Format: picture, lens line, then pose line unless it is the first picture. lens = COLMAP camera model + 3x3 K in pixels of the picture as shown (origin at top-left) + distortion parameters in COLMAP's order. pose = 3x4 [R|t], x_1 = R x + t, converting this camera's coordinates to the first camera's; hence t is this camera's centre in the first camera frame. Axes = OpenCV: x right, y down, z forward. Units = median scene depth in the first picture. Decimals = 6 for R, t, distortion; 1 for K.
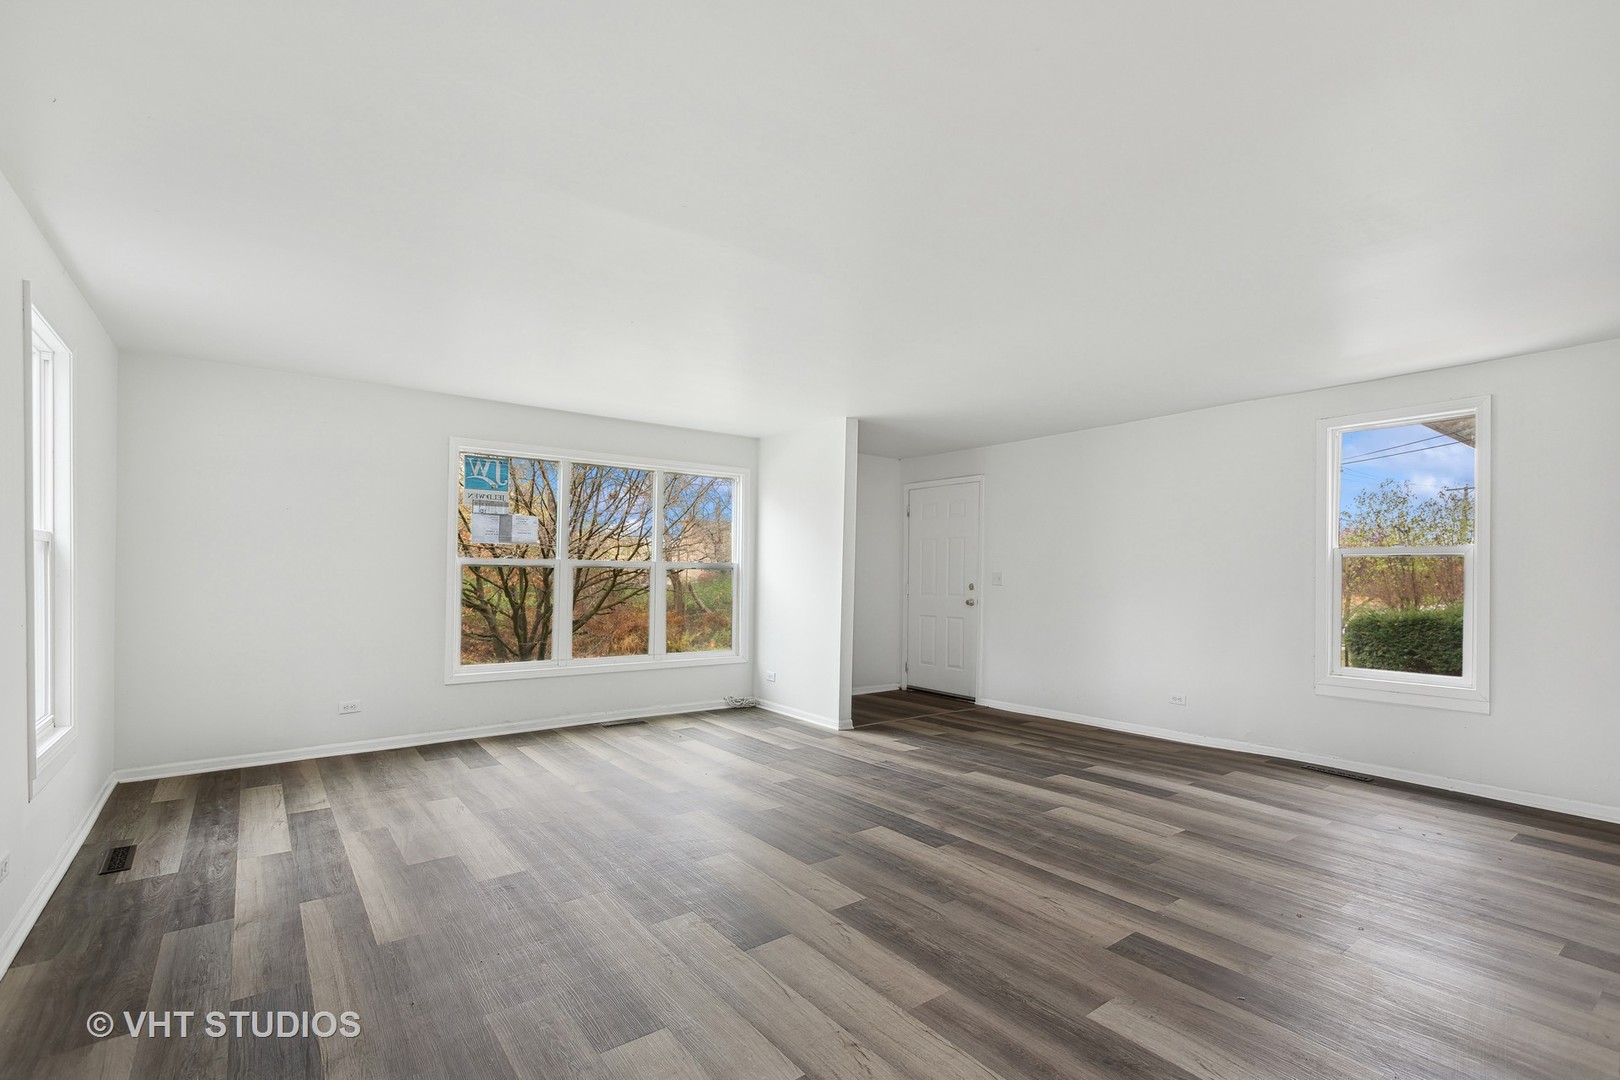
lens RADIAL K [[737.9, 0, 798.4], [0, 737.9, 580.0], [0, 0, 1]] dist [-0.003646, 0.000487]
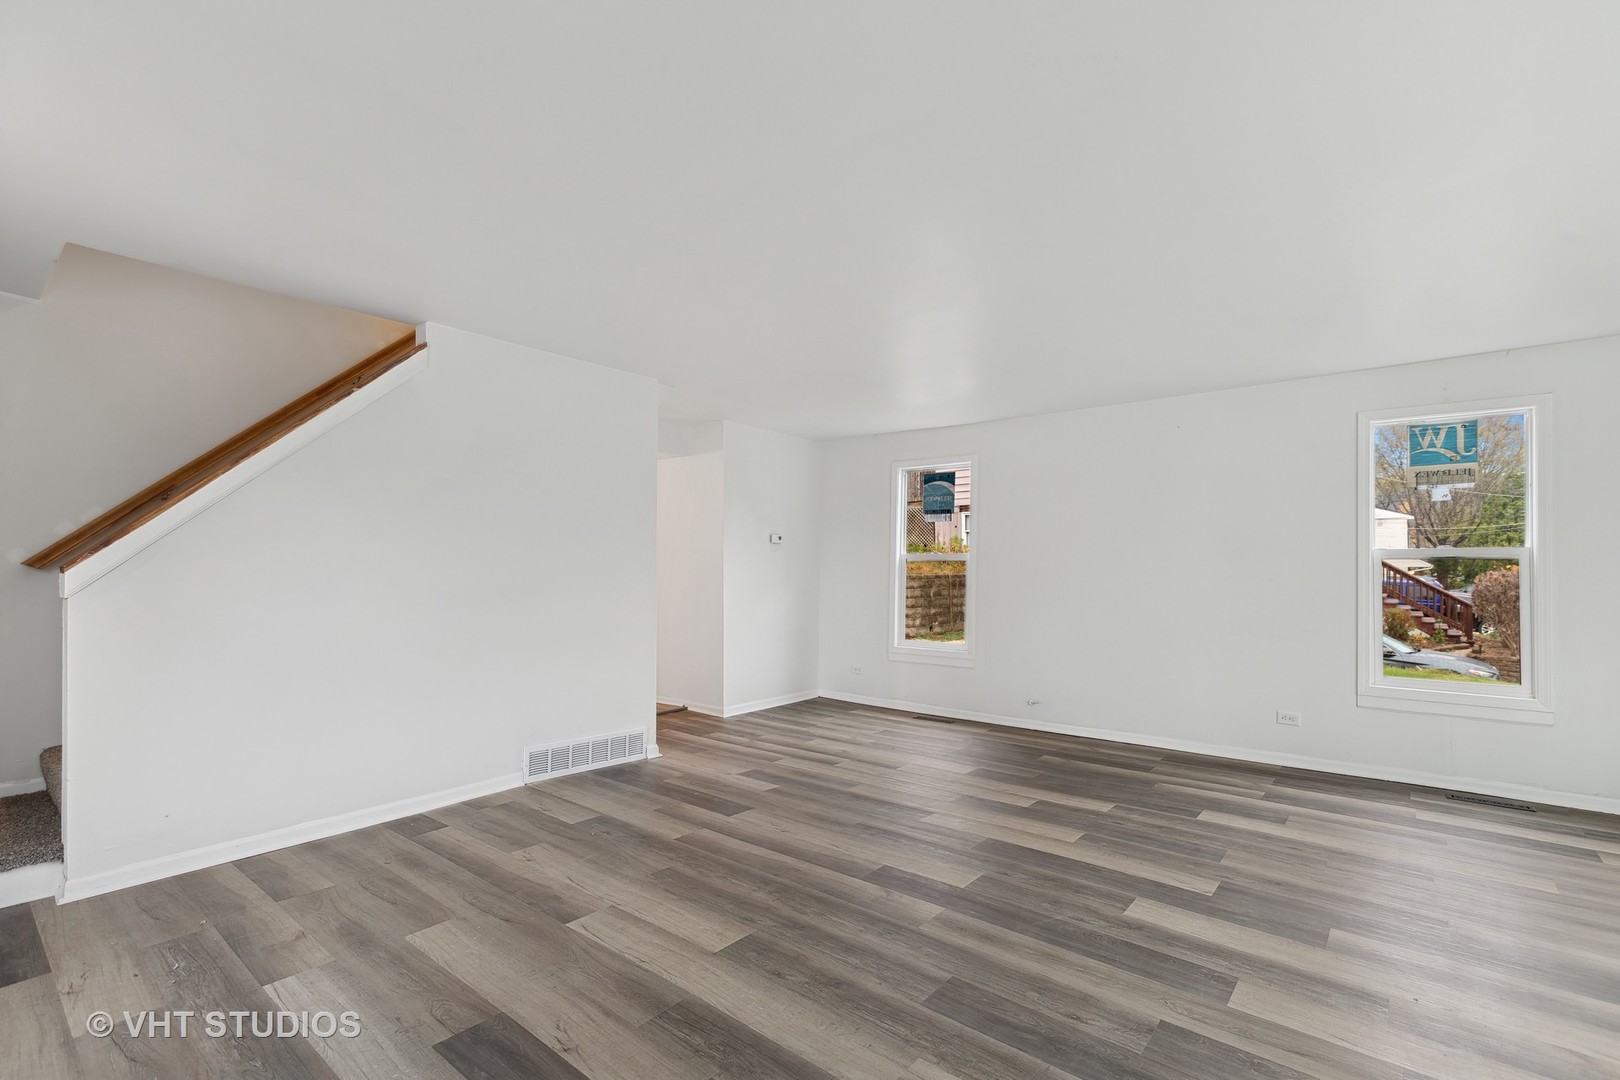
lens RADIAL K [[737.9, 0, 790.2], [0, 737.9, 571.5], [0, 0, 1]] dist [-0.003646, 0.000487]
pose [[-0.975896, -0.012214, -0.217895, 0.334860], [-0.014611, 0.999849, 0.009393, -0.009124], [0.217747, 0.012350, -0.975927, 1.230874]]
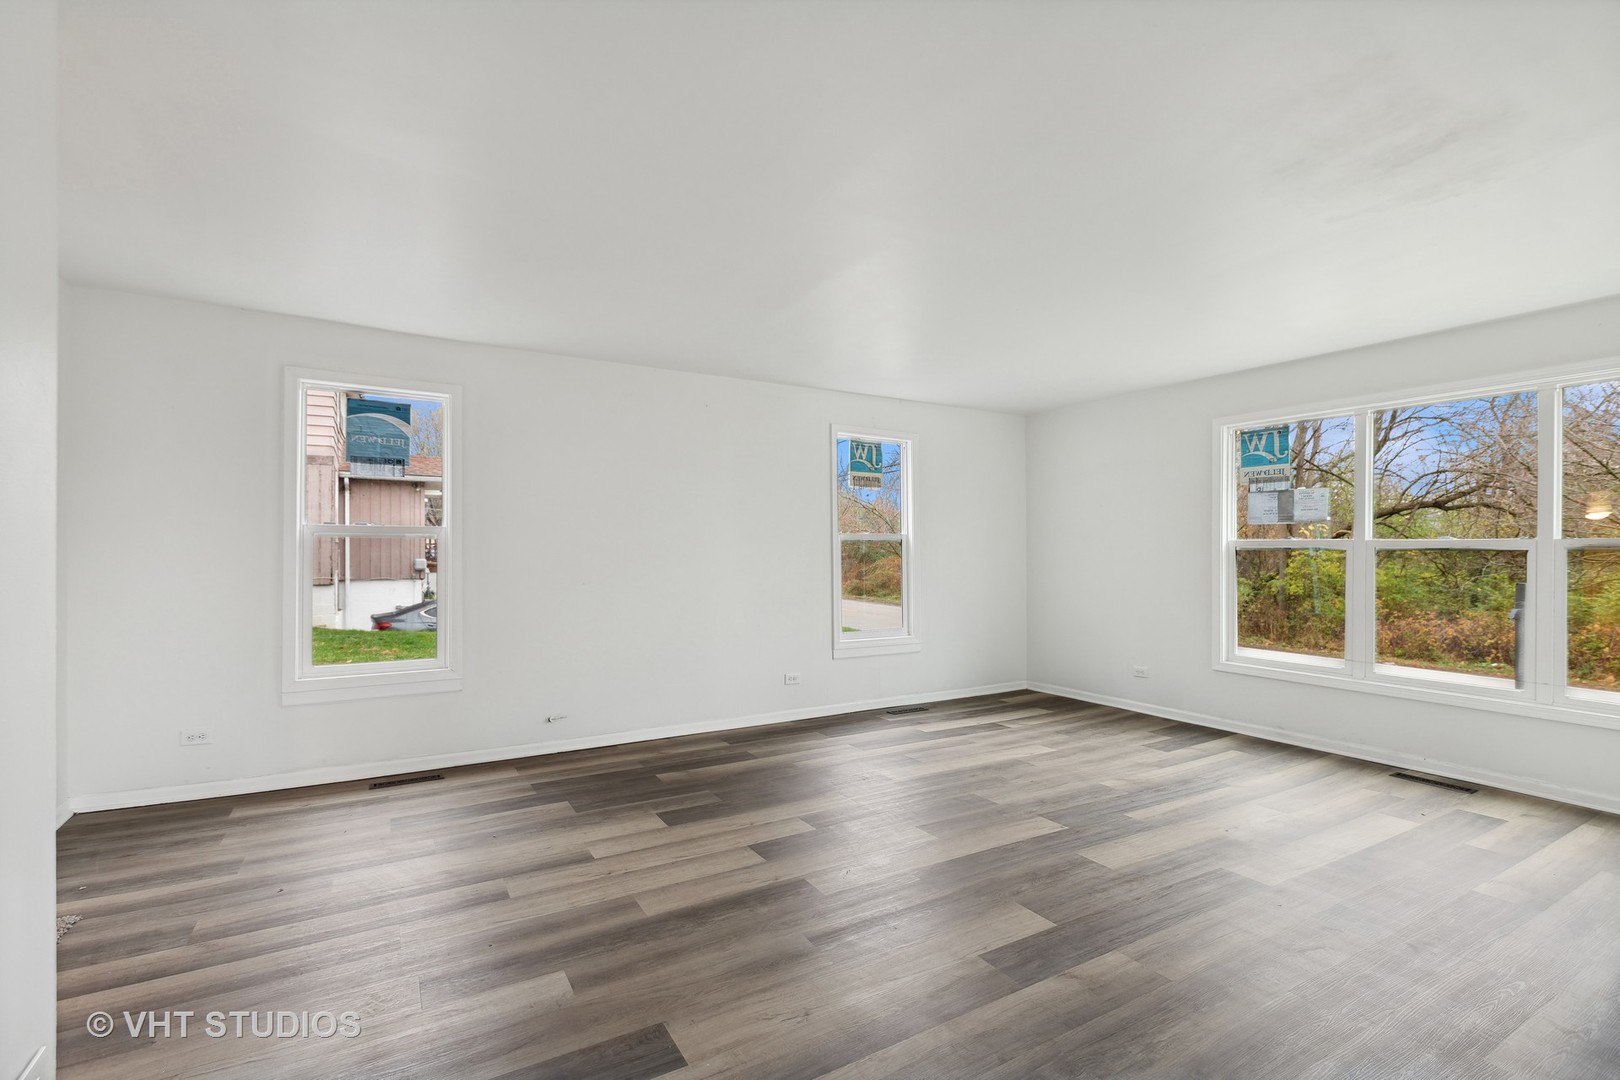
lens RADIAL K [[737.9, 0, 825.5], [0, 737.9, 541.5], [0, 0, 1]] dist [-0.003646, 0.000487]
pose [[-0.101417, -0.017703, -0.994686, 0.584261], [-0.013678, 0.999772, -0.016399, -0.006607], [0.994750, 0.011943, -0.101636, 0.605989]]
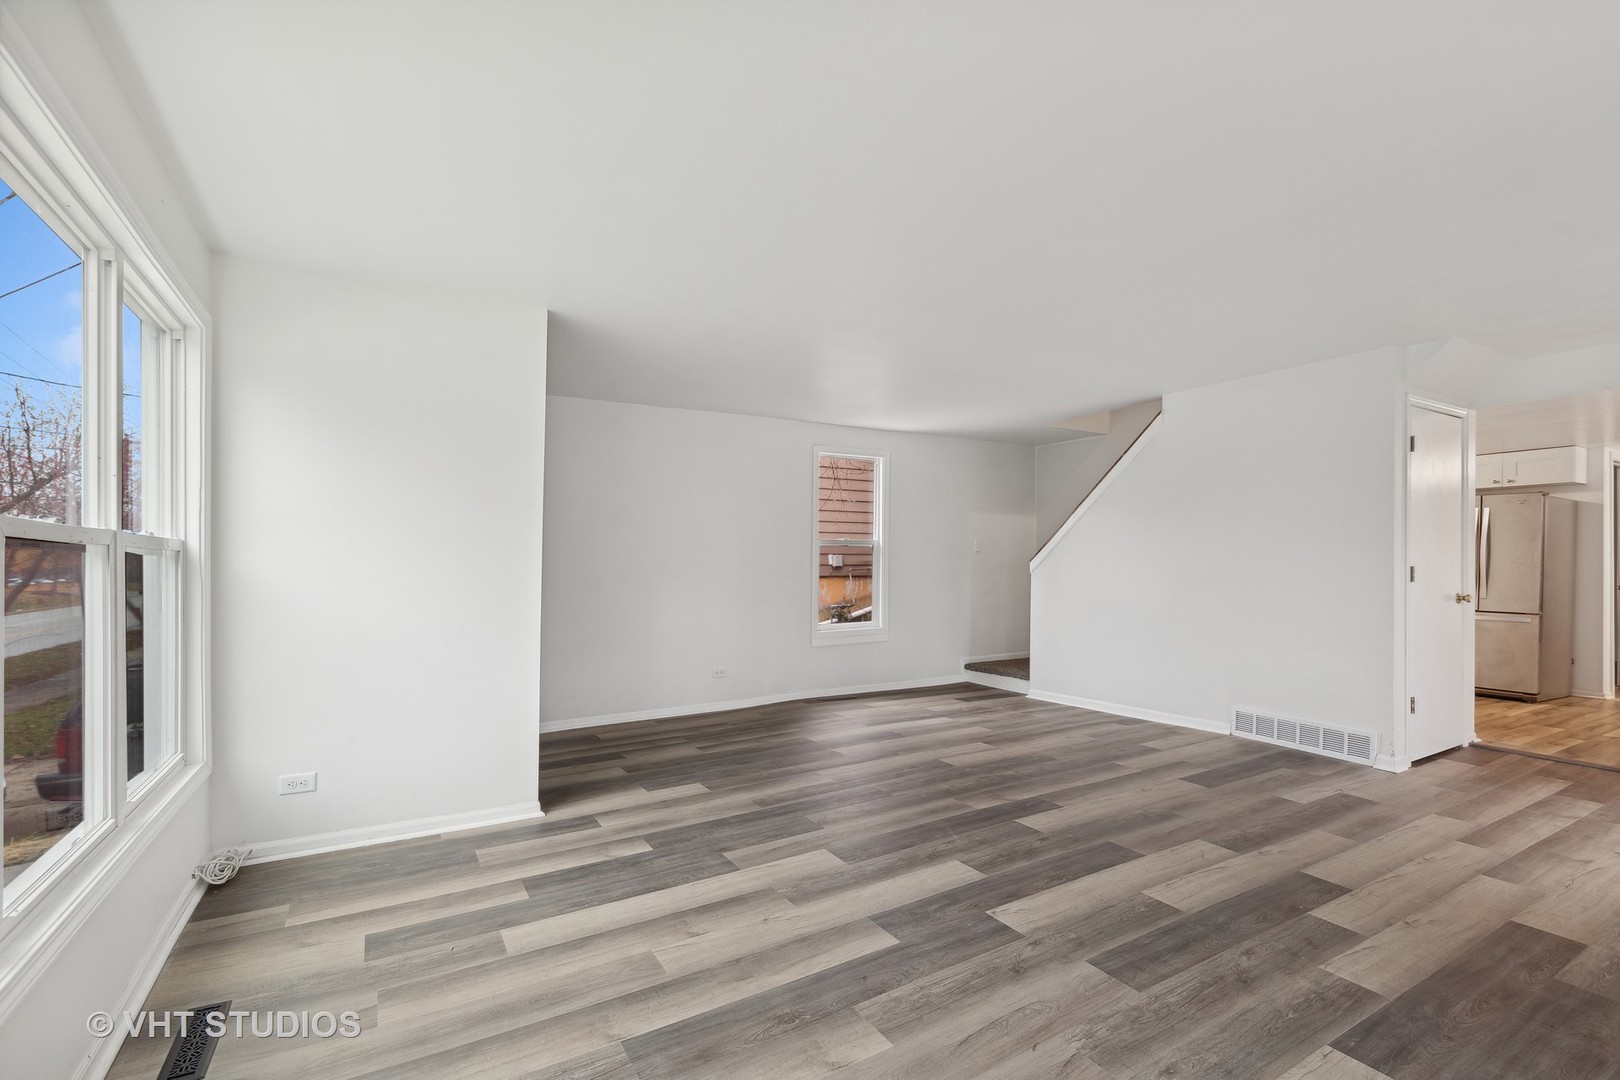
lens RADIAL K [[737.9, 0, 826.0], [0, 737.9, 567.5], [0, 0, 1]] dist [-0.003646, 0.000487]
pose [[0.092253, -0.022205, 0.995488, -0.618241], [0.011849, 0.999705, 0.021201, -0.016443], [-0.995665, 0.009840, 0.092489, 0.820239]]
